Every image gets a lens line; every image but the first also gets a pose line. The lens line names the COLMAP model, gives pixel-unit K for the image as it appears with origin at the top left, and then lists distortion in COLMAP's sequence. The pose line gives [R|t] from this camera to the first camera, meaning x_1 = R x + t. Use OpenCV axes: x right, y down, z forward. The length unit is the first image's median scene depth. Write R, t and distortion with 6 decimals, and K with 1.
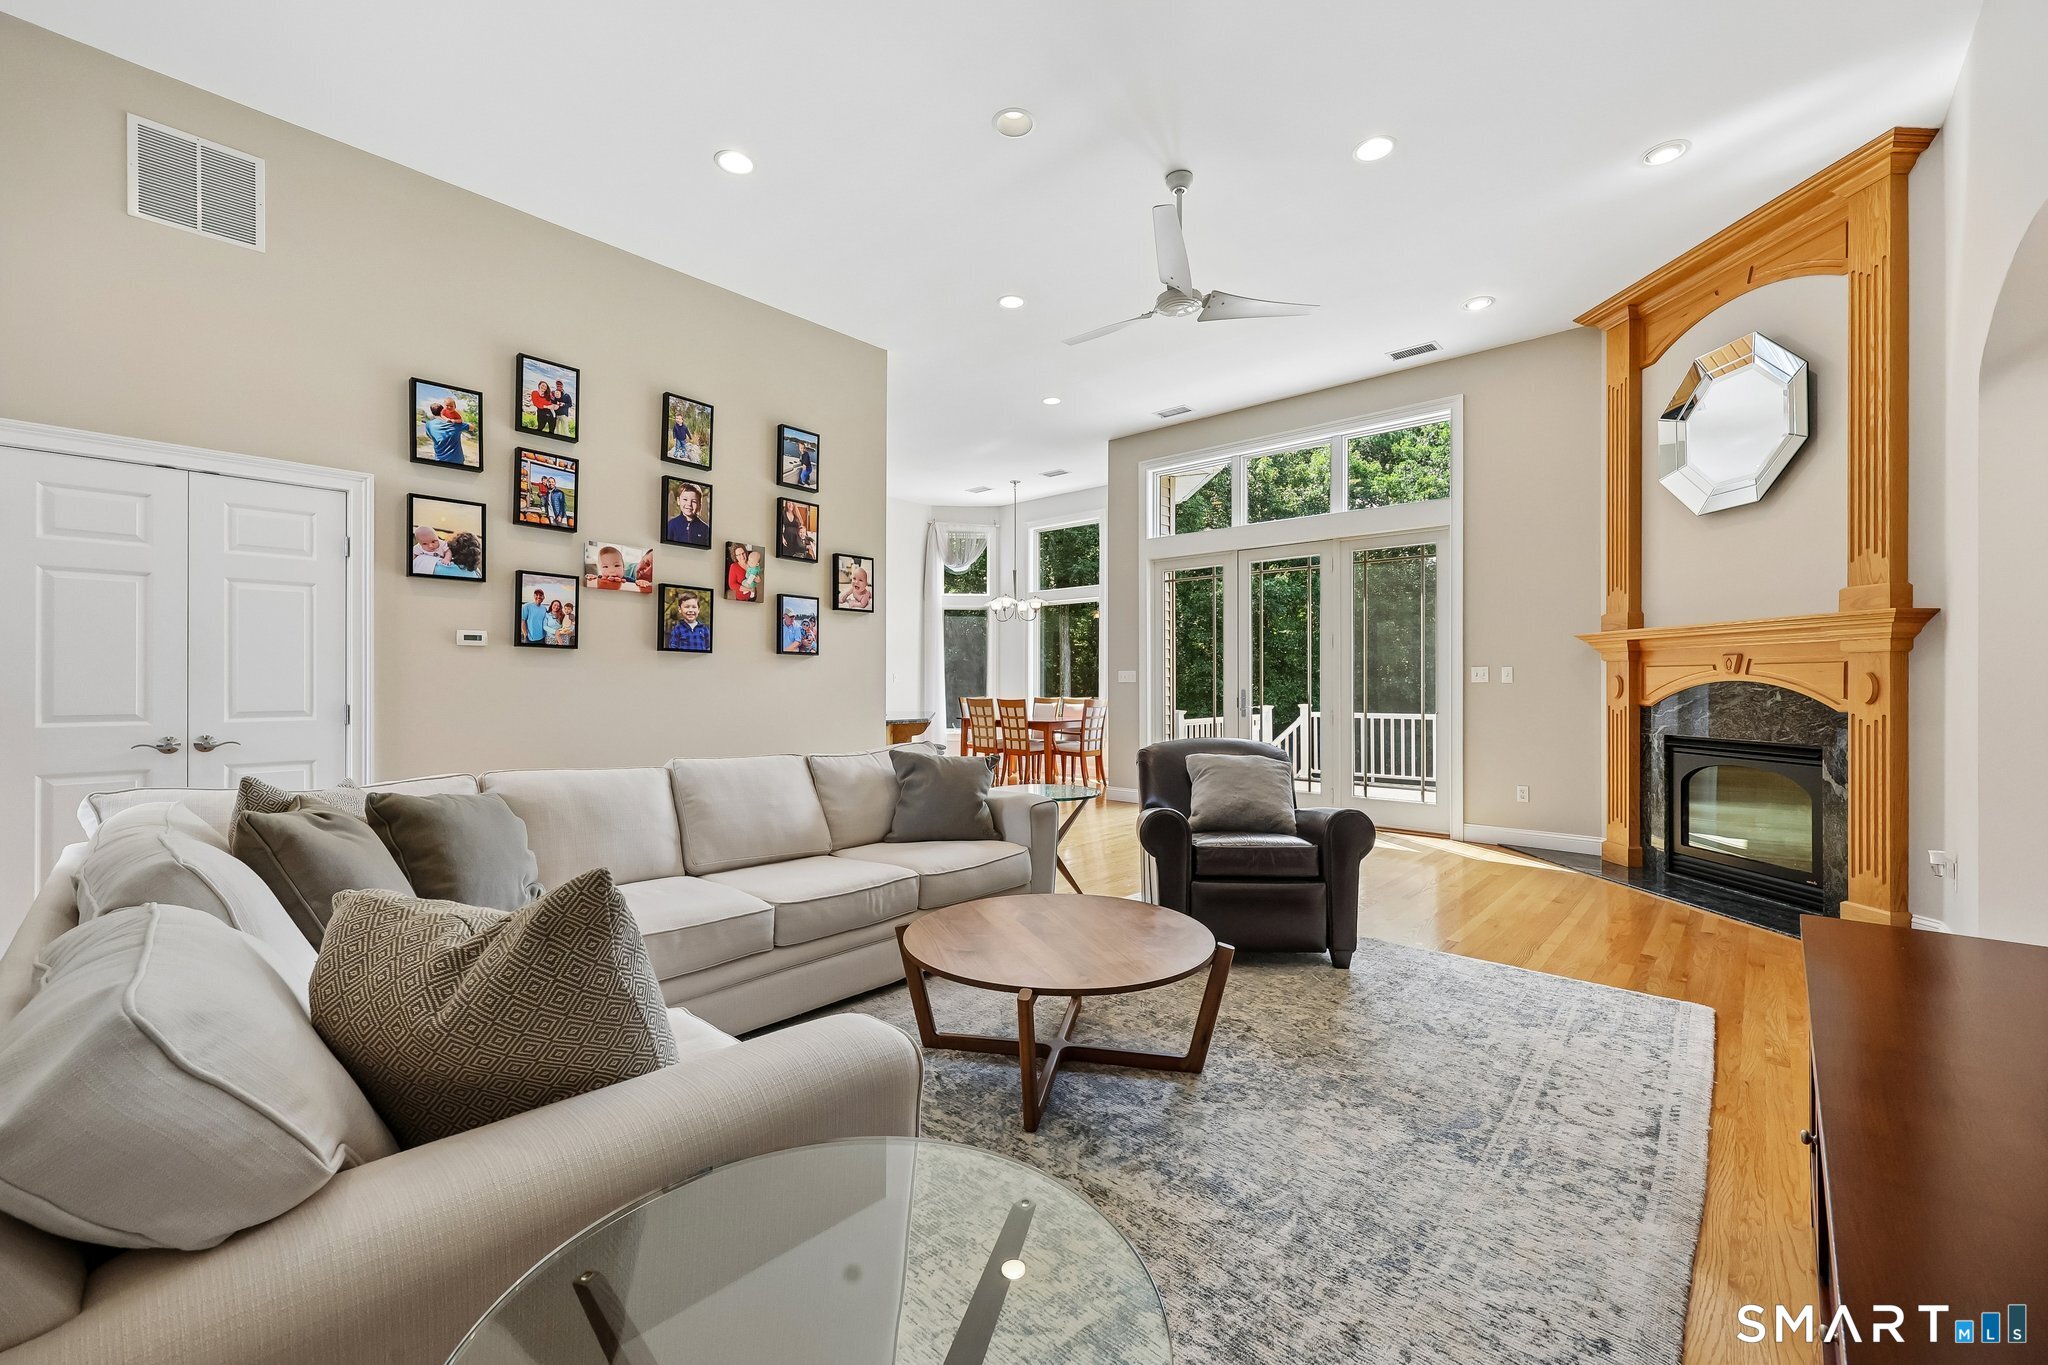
lens RADIAL K [[838.4, 0, 1034.1], [0, 838.4, 690.6], [0, 0, 1]] dist [0.003602, -0.000144]
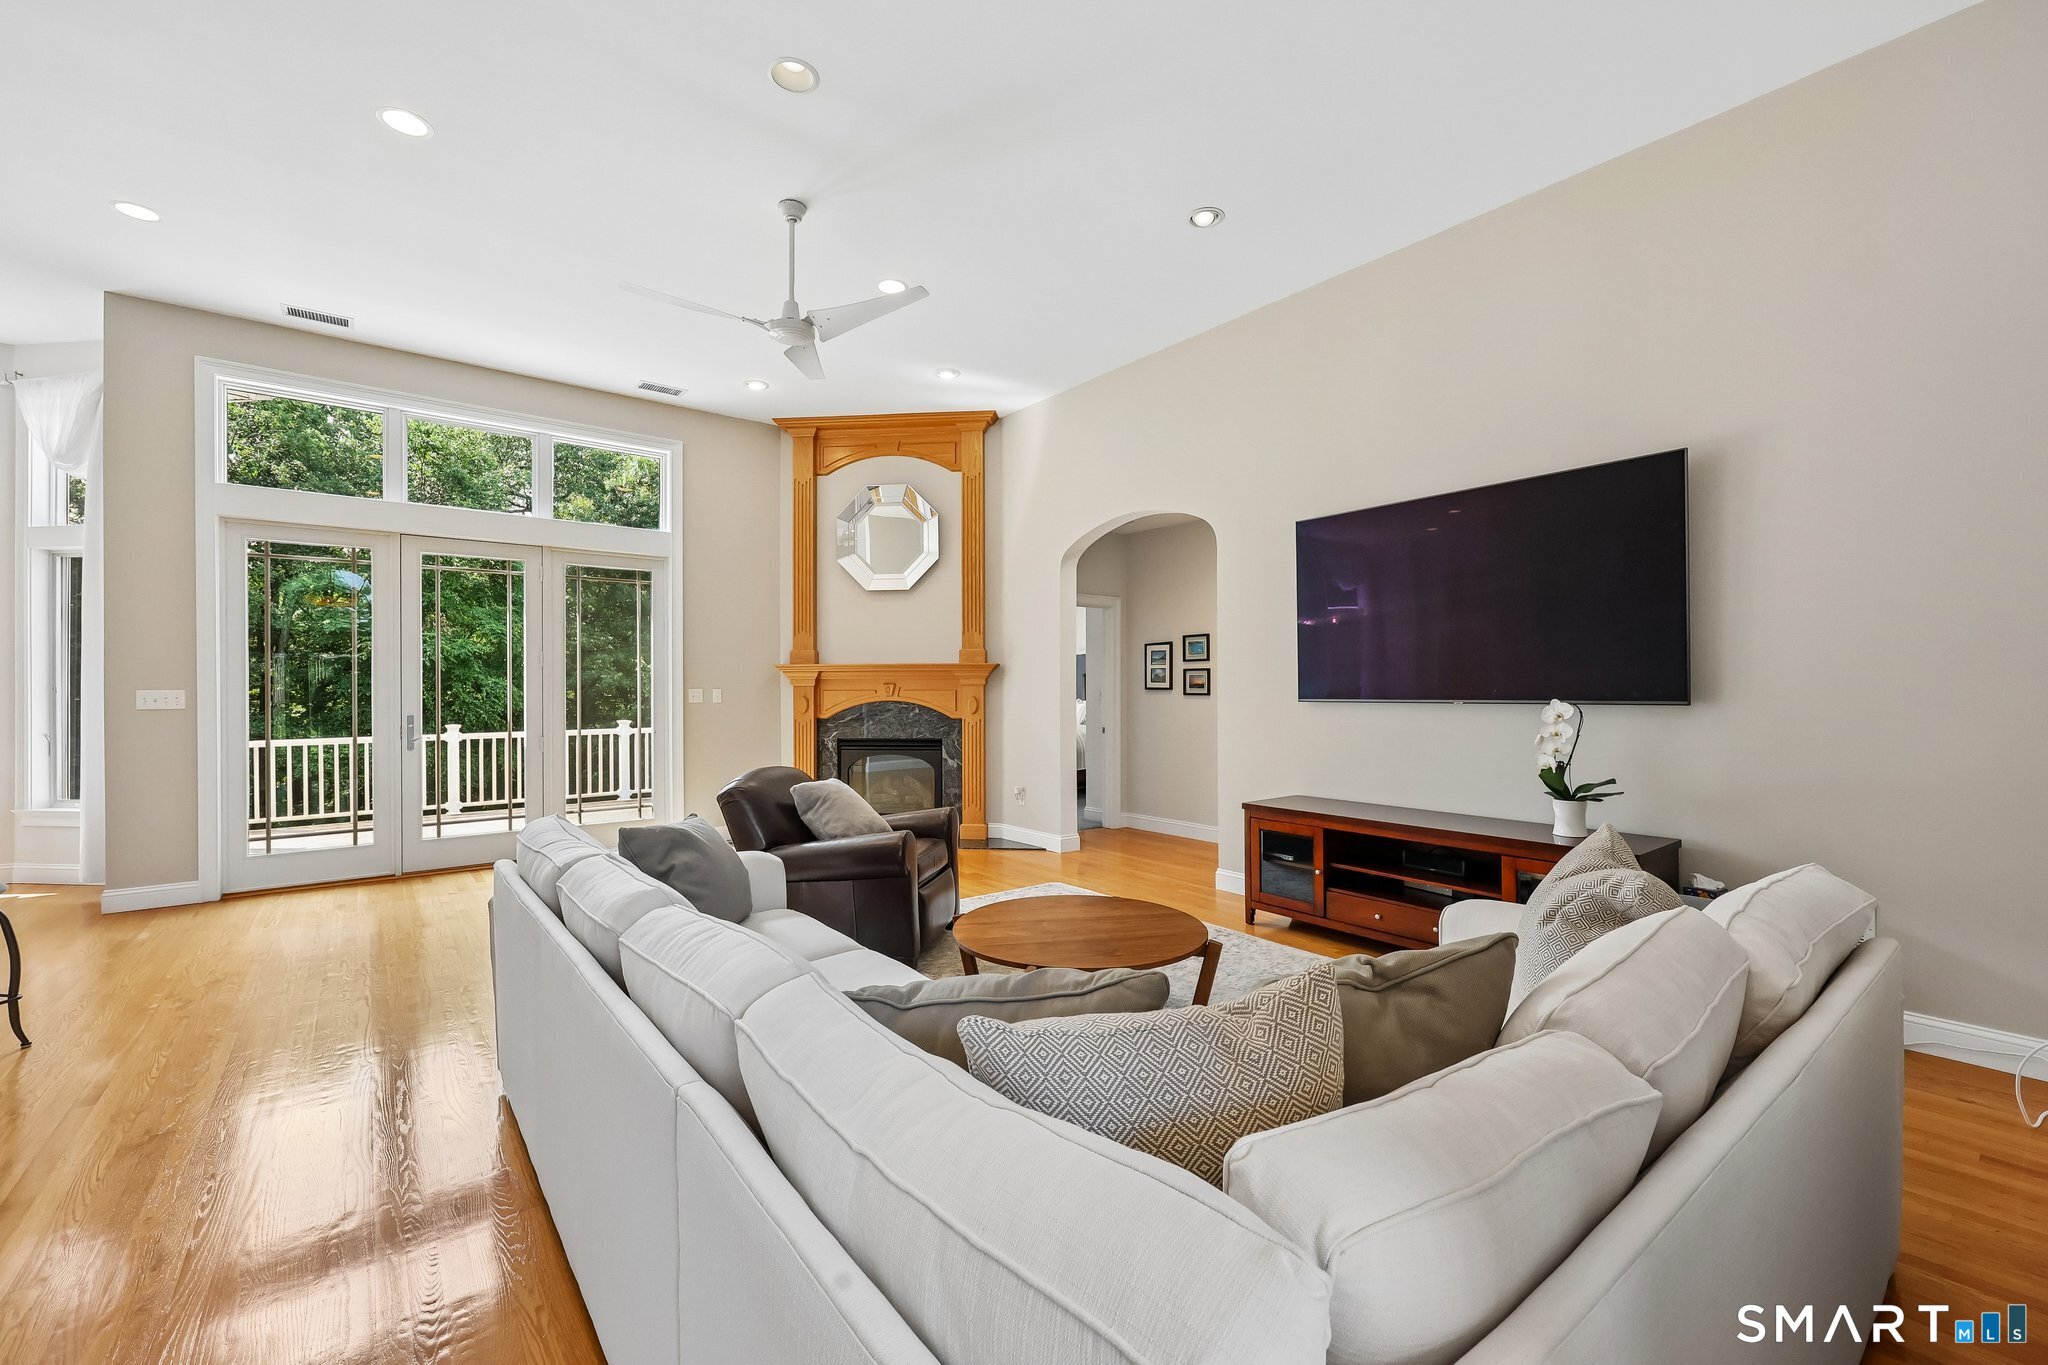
lens RADIAL K [[838.4, 0, 1032.6], [0, 838.4, 690.5], [0, 0, 1]] dist [0.003602, -0.000144]
pose [[0.163817, -0.002191, 0.986488, -0.558374], [0.011842, 0.999930, 0.000254, -0.023459], [-0.986420, 0.011640, 0.163831, 0.410777]]
